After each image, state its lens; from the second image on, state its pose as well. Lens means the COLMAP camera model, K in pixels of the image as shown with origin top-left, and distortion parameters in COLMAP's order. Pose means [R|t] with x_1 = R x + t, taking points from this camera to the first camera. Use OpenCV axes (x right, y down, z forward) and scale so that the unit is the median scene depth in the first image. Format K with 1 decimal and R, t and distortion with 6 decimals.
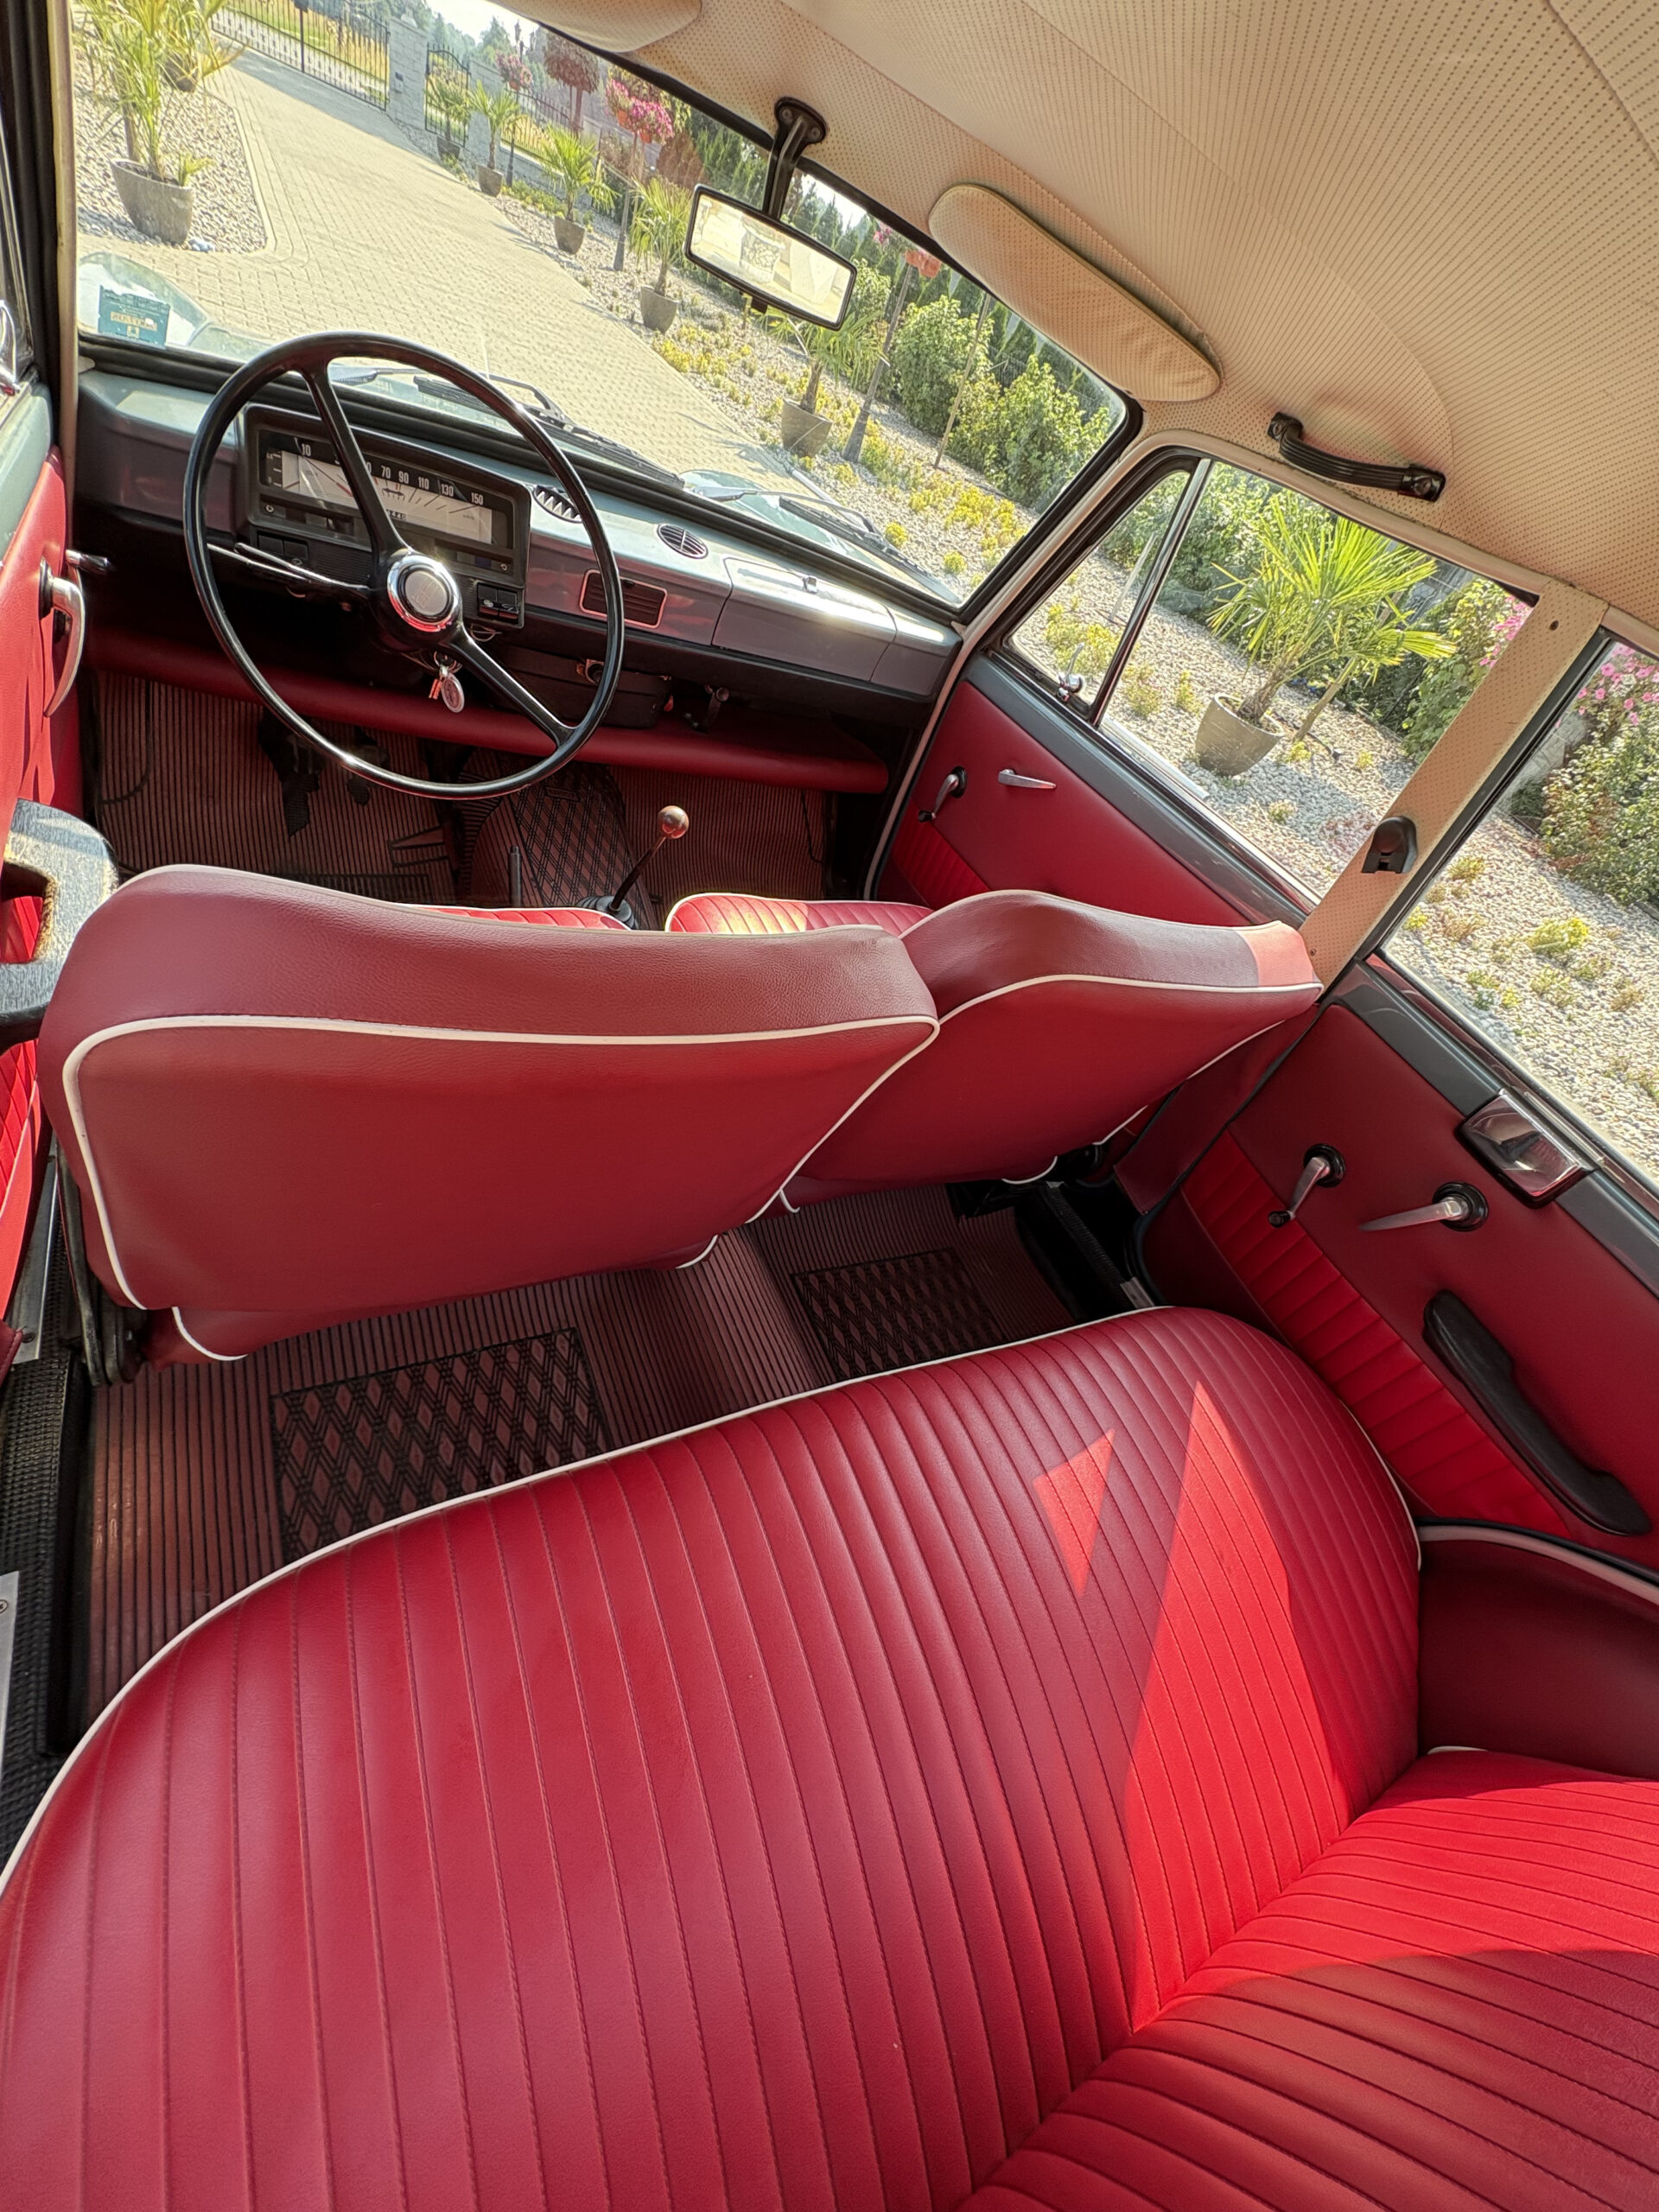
lens RADIAL K [[885.5, 0, 828.6], [0, 885.5, 1101.1], [0, 0, 1]] dist [0.017499, -0.005339]
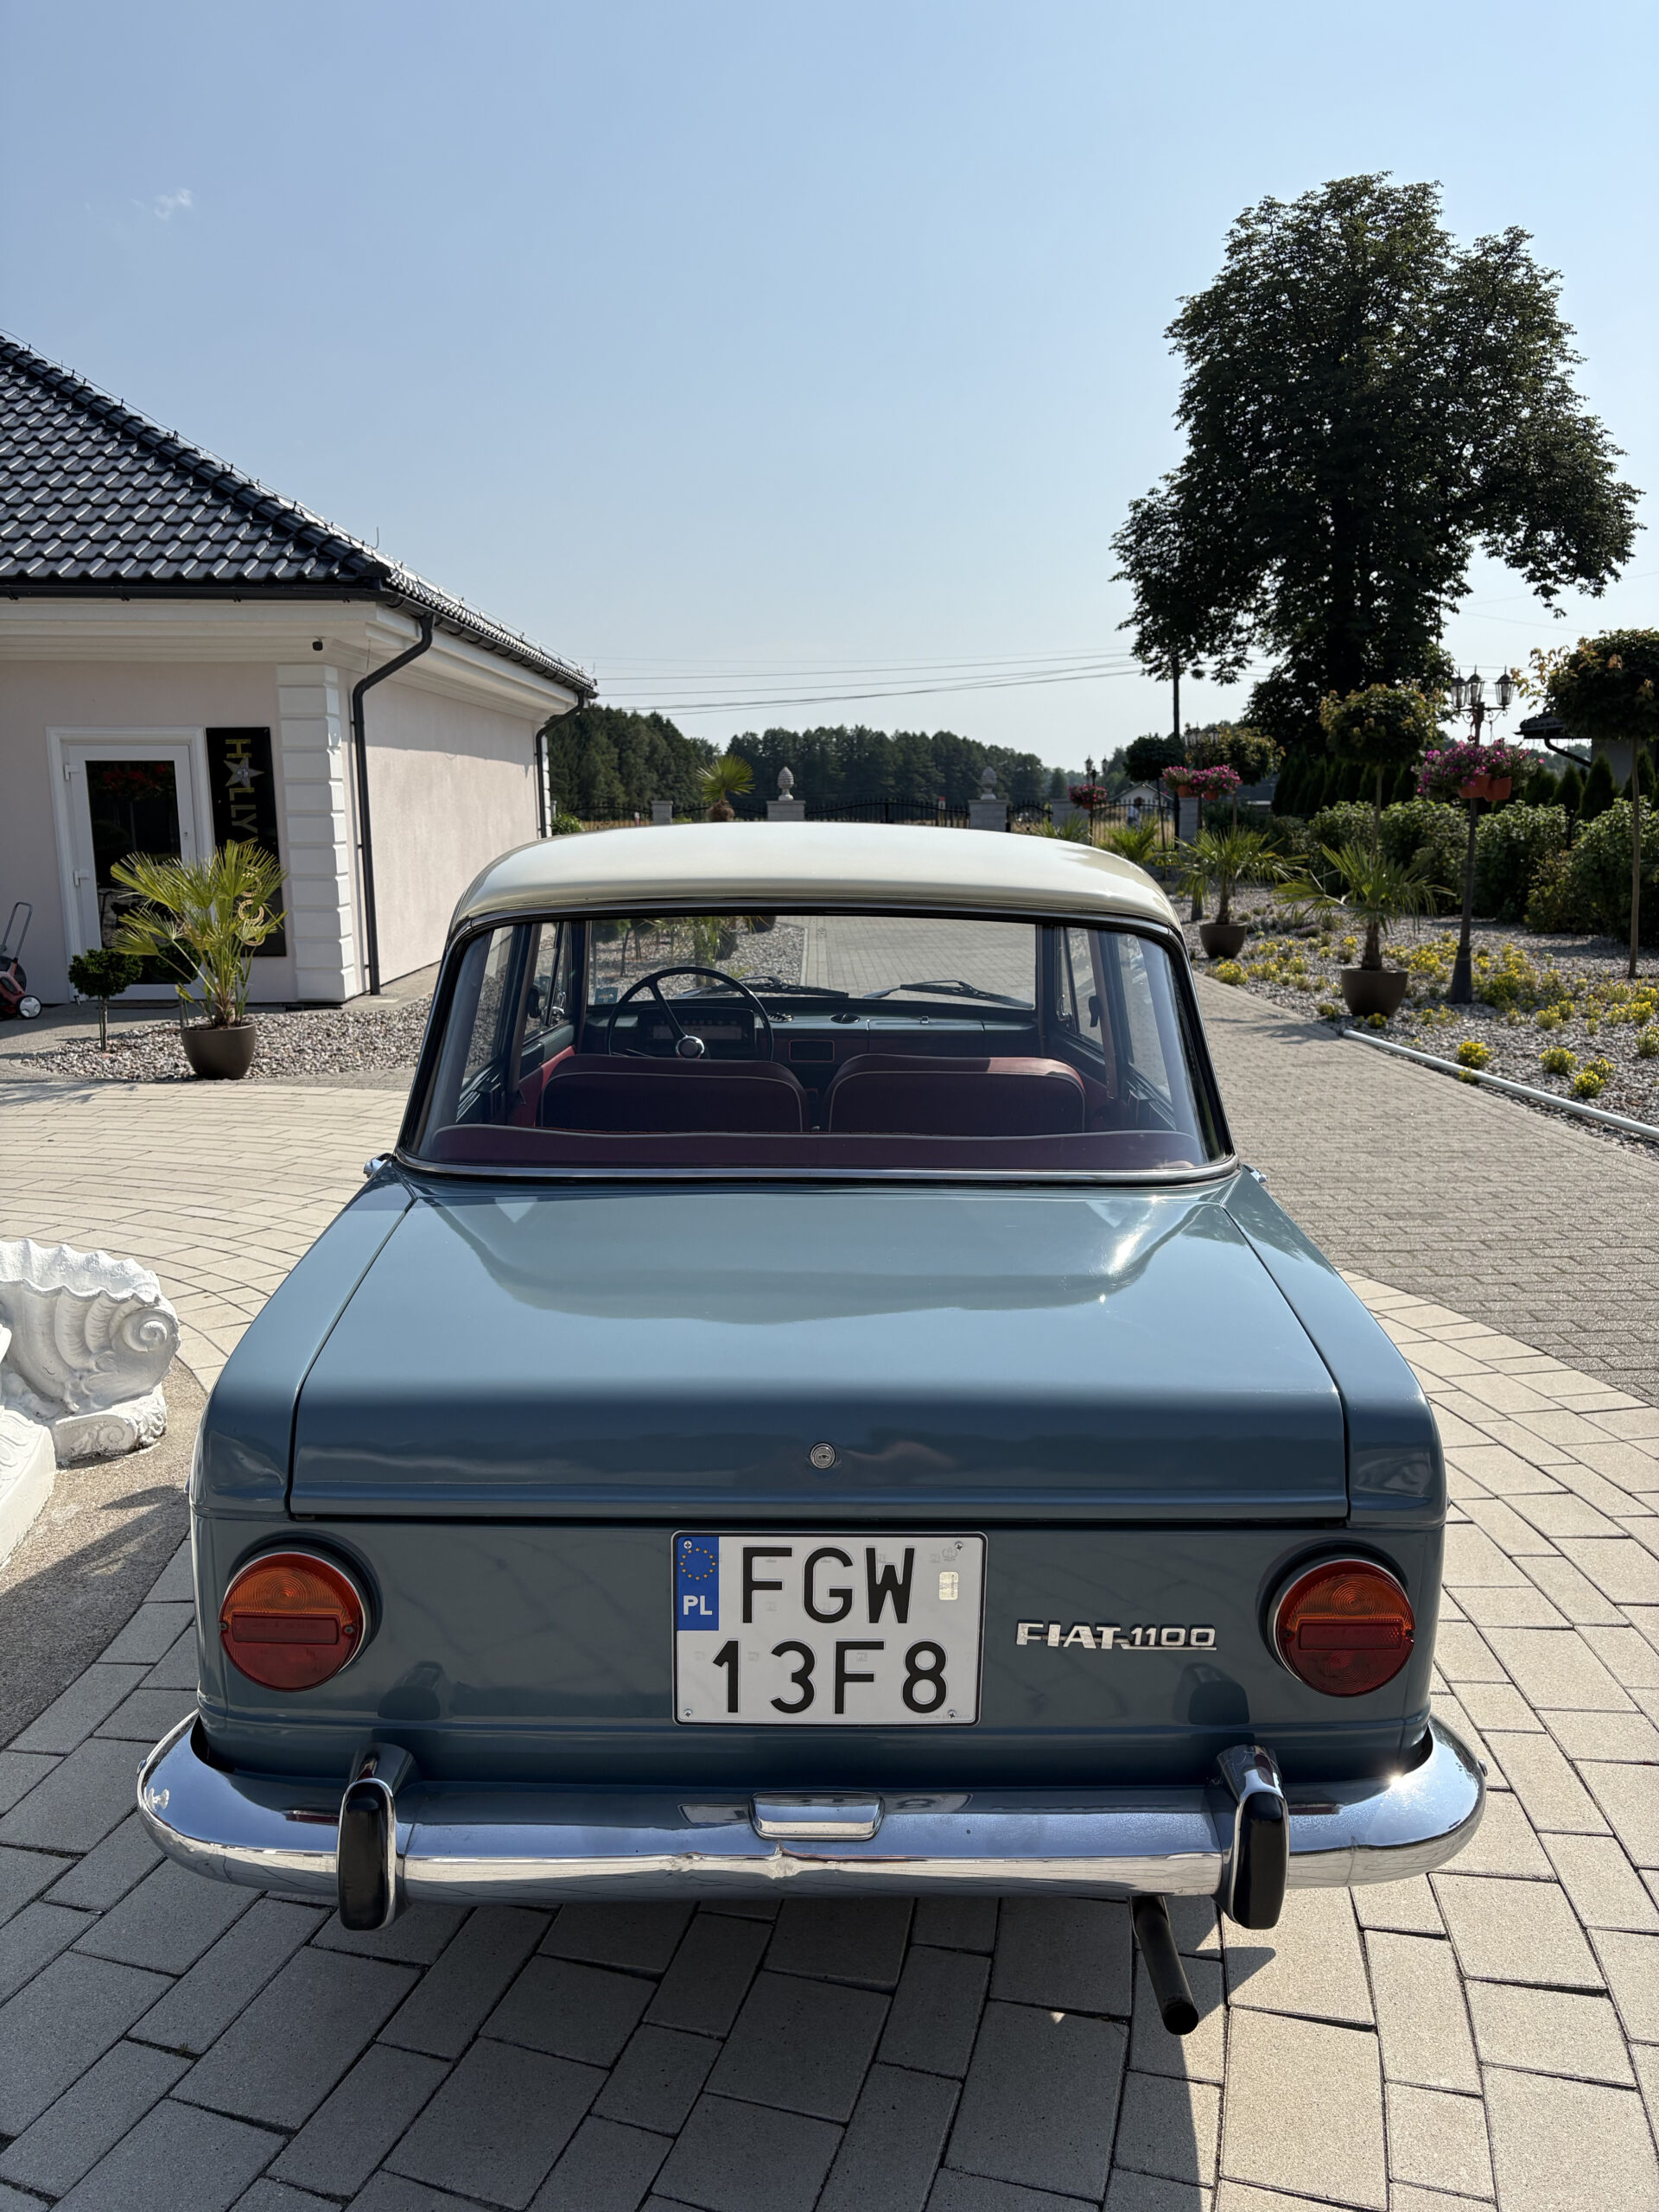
lens RADIAL K [[1648.9, 0, 834.8], [0, 1648.9, 1112.2], [0, 0, 1]] dist [0.010496, -0.003983]
pose [[0.853881, -0.278565, -0.439647, 1.446134], [-0.043491, 0.803571, -0.593618, 1.779495], [0.518648, 0.526000, 0.674039, -1.388125]]
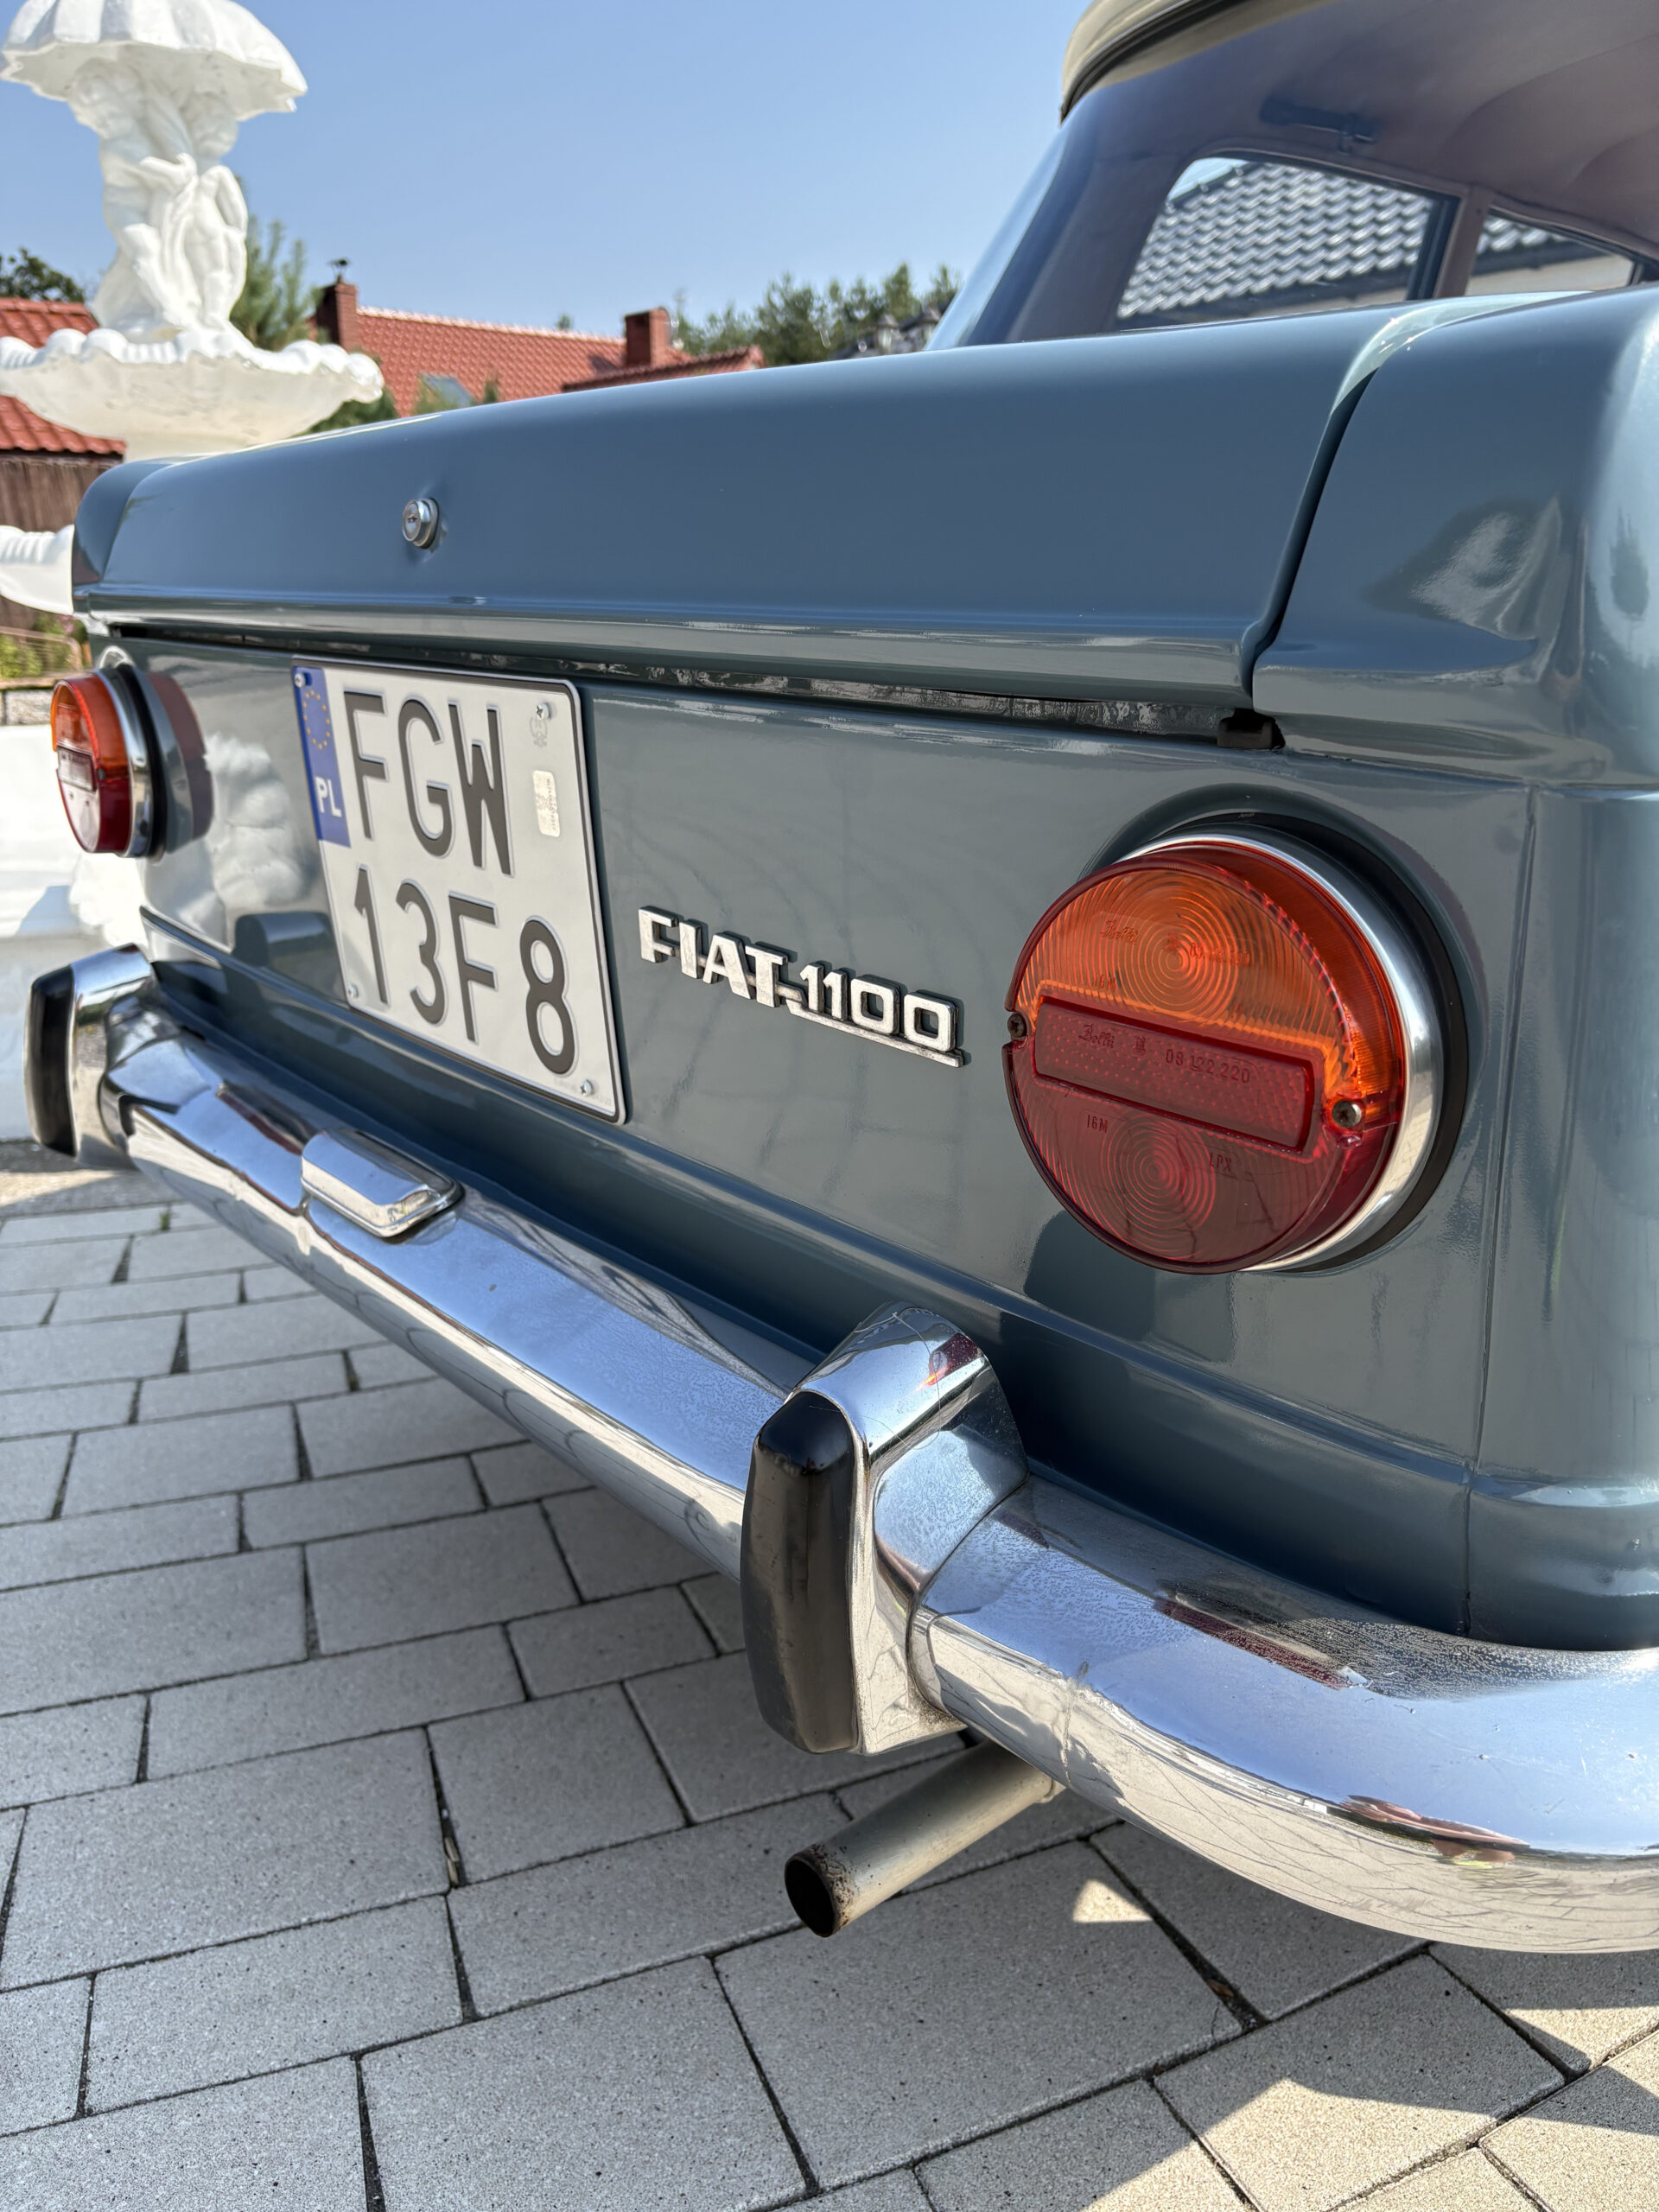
lens RADIAL K [[1652.9, 0, 829.5], [0, 1652.9, 1106.0], [0, 0, 1]] dist [0.060181, -0.062590]
pose [[0.247001, -0.078378, -0.965840, 1.486487], [-0.592131, 0.776779, -0.214465, 1.430355], [0.767054, 0.624877, 0.145455, -0.066253]]
